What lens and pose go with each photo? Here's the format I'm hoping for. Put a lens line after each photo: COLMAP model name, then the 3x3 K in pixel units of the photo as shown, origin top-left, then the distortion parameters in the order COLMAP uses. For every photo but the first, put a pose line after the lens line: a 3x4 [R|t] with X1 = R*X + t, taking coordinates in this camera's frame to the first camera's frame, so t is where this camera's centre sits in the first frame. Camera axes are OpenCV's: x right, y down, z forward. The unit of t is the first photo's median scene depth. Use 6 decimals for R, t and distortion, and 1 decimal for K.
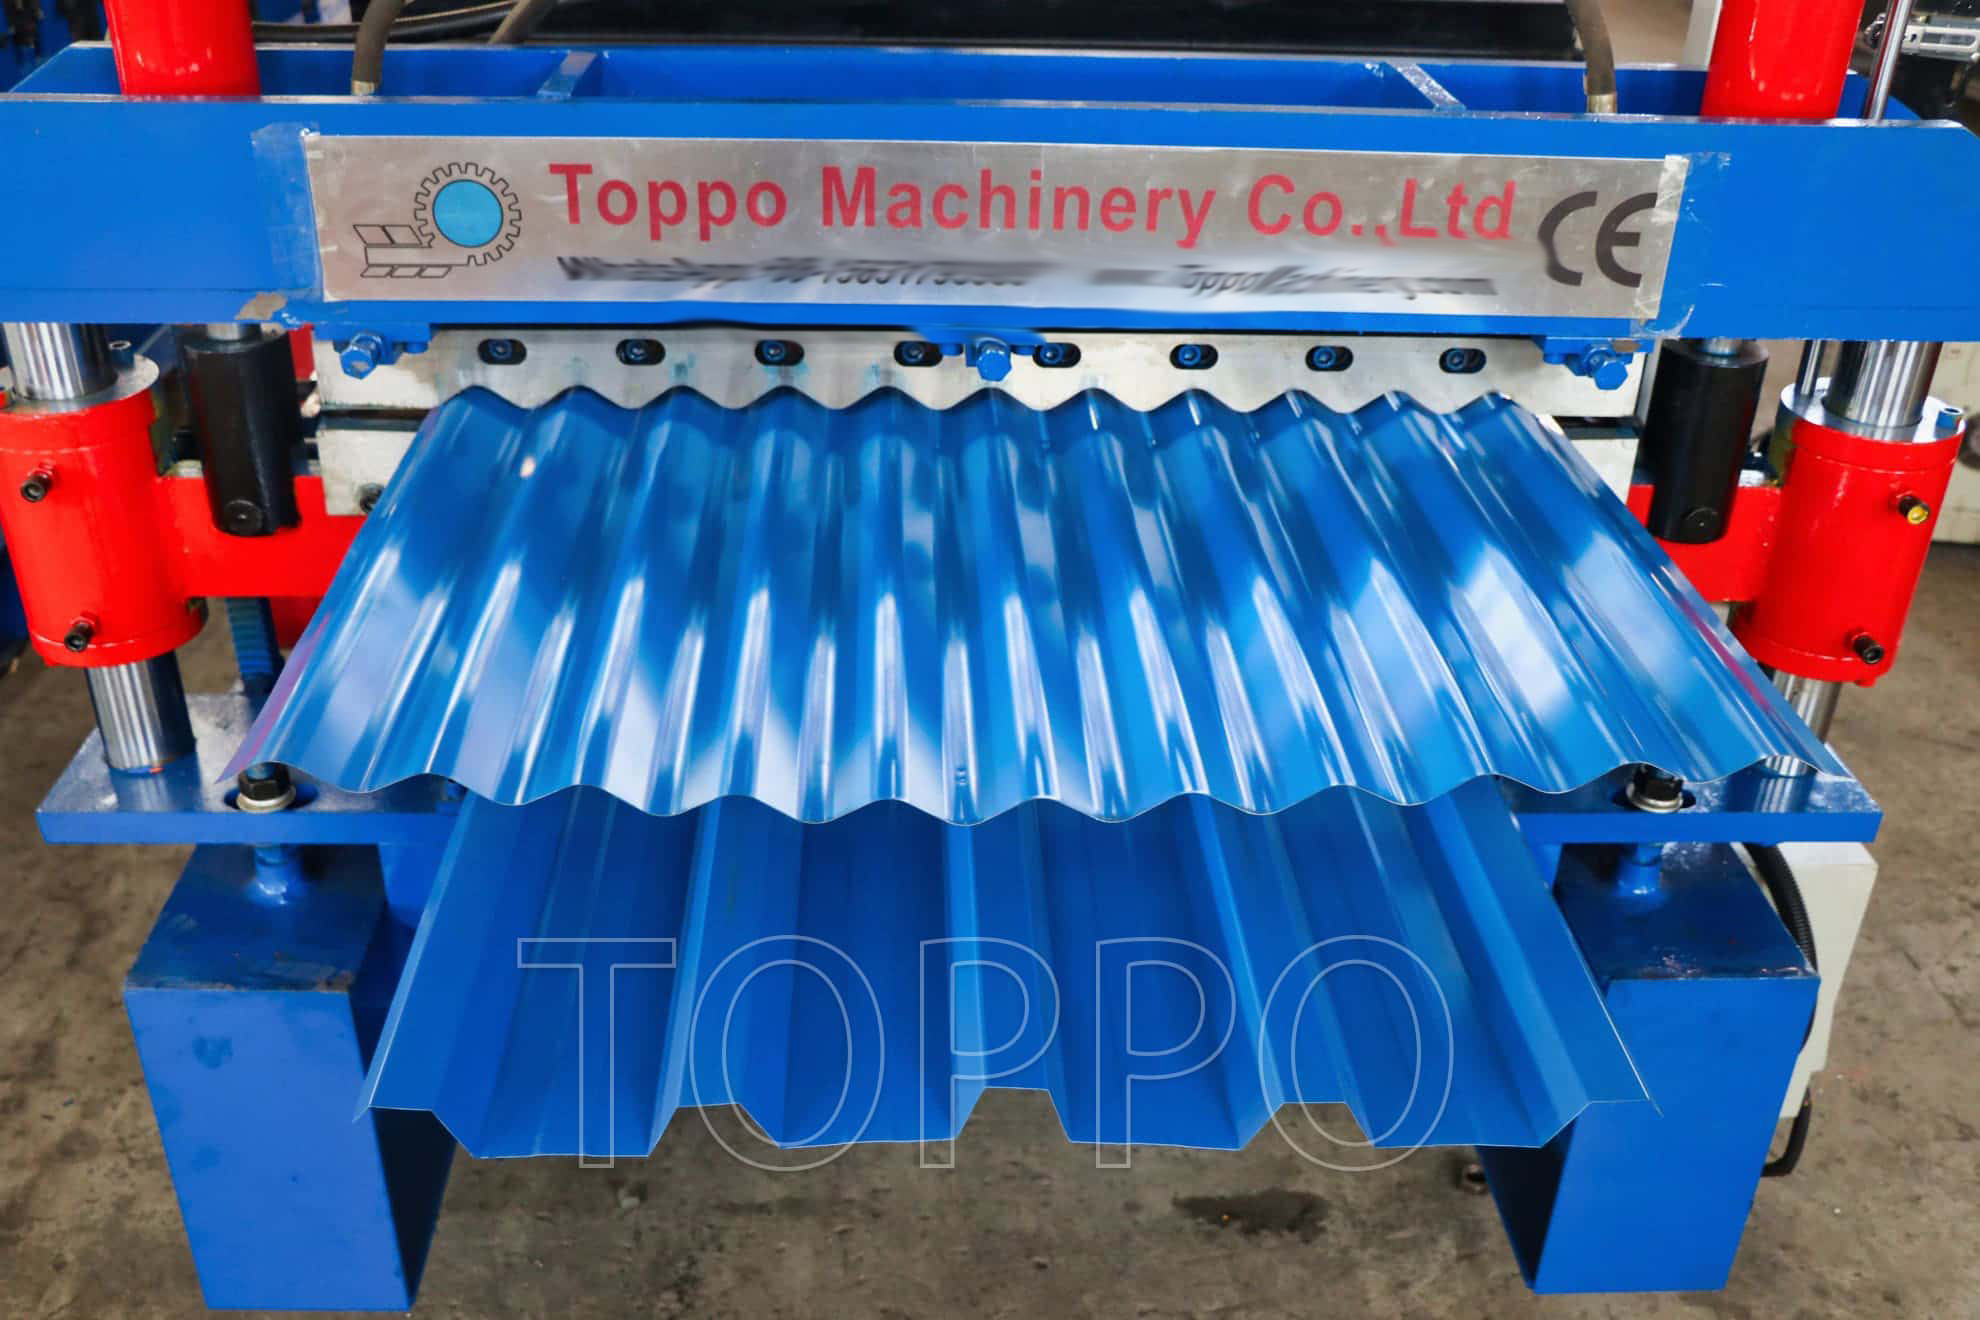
lens RADIAL K [[1869.4, 0, 990.0], [0, 1869.4, 660.0], [0, 0, 1]] dist [-0.055963, 0.014323]
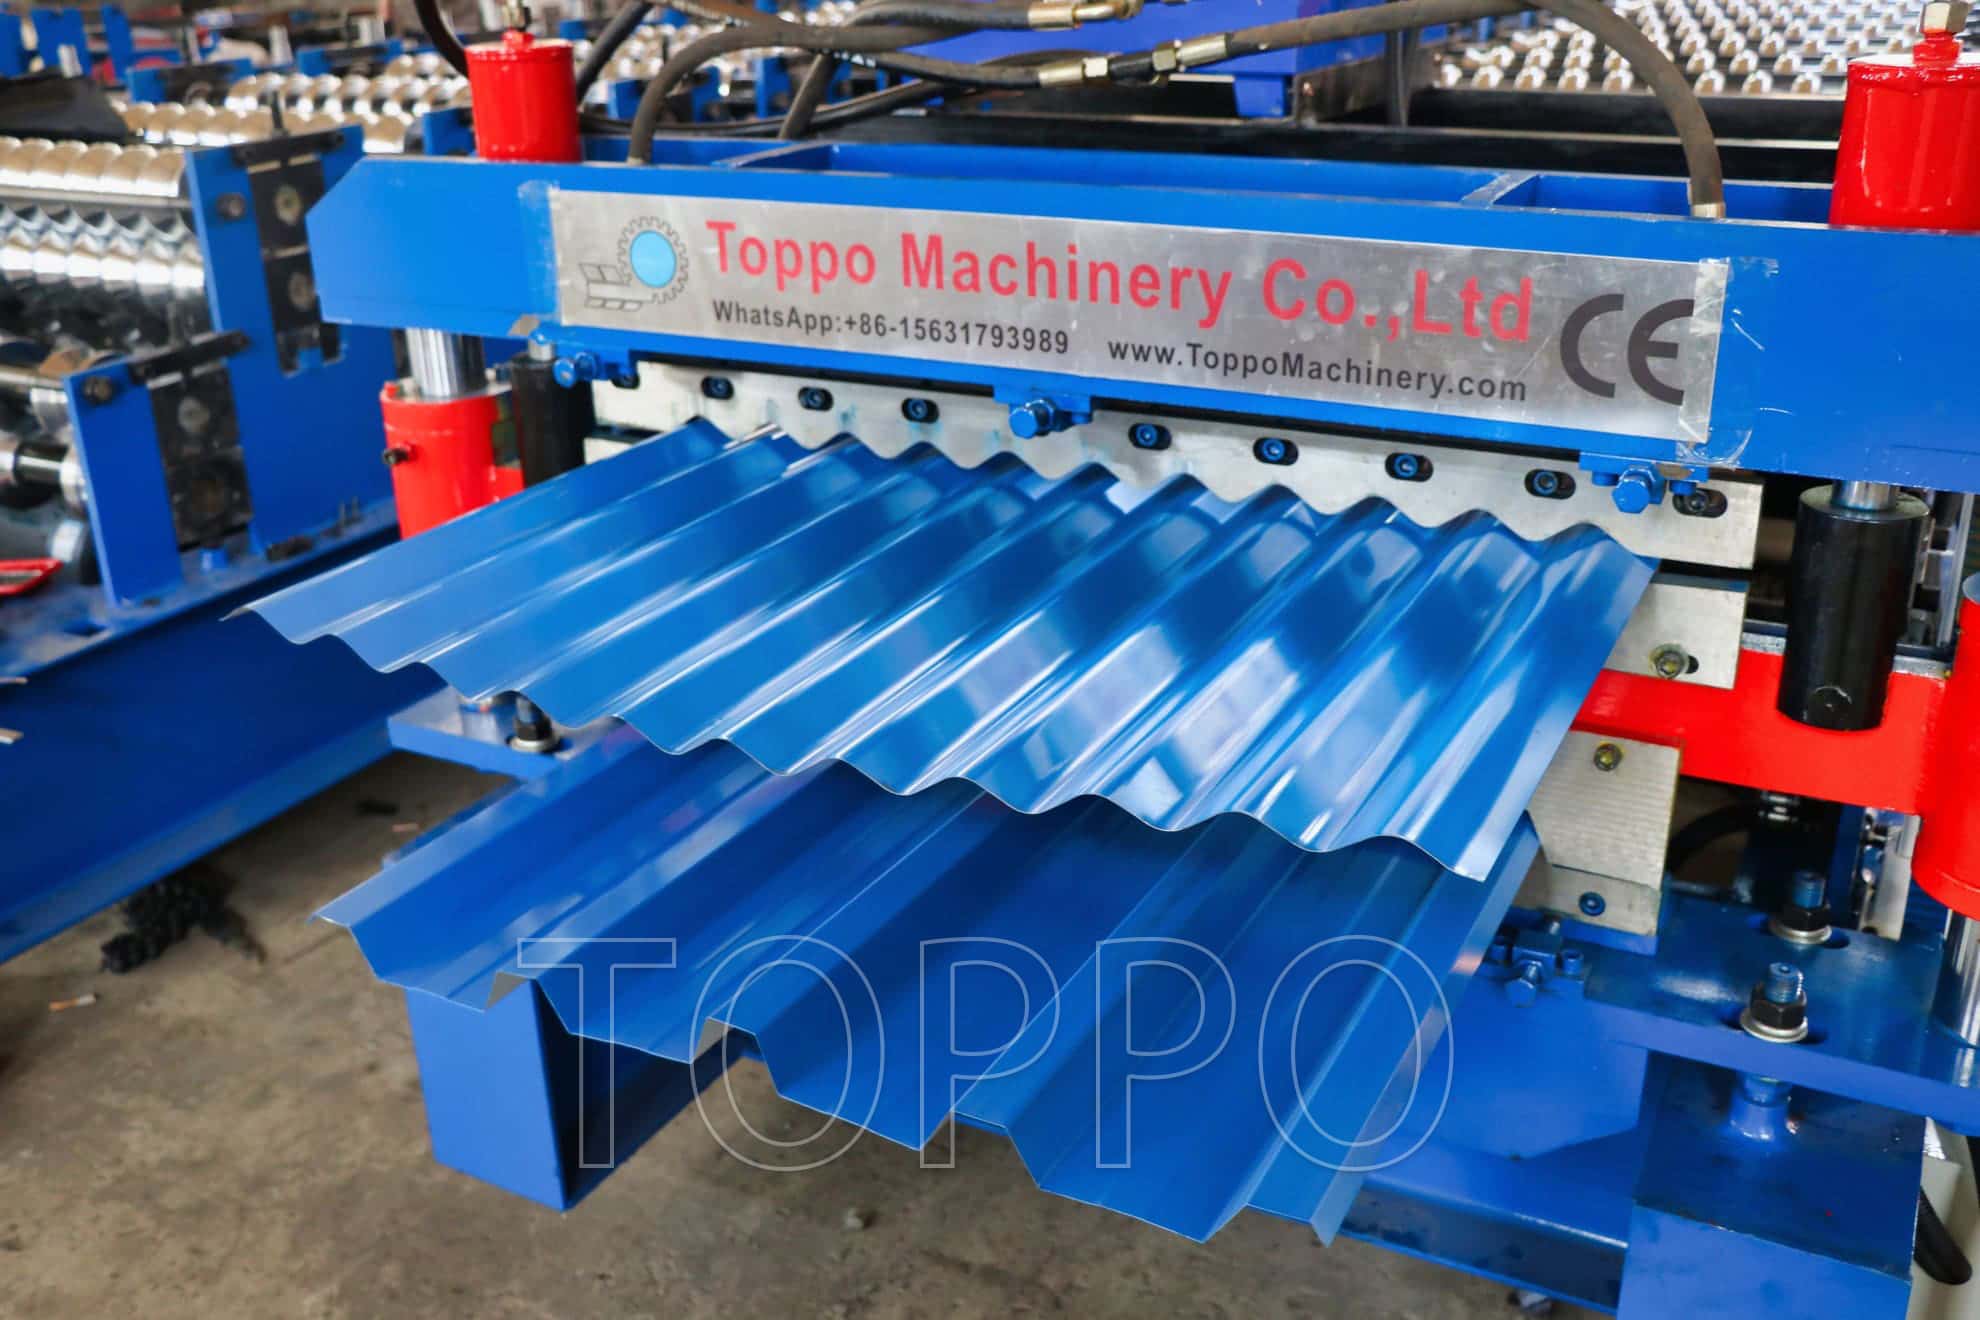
lens RADIAL K [[1869.4, 0, 990.0], [0, 1869.4, 660.0], [0, 0, 1]] dist [-0.055963, 0.014323]
pose [[0.860925, 0.148816, -0.486479, 0.533688], [-0.207633, 0.975773, -0.068955, 0.053082], [0.464432, 0.160374, 0.870967, 0.081710]]
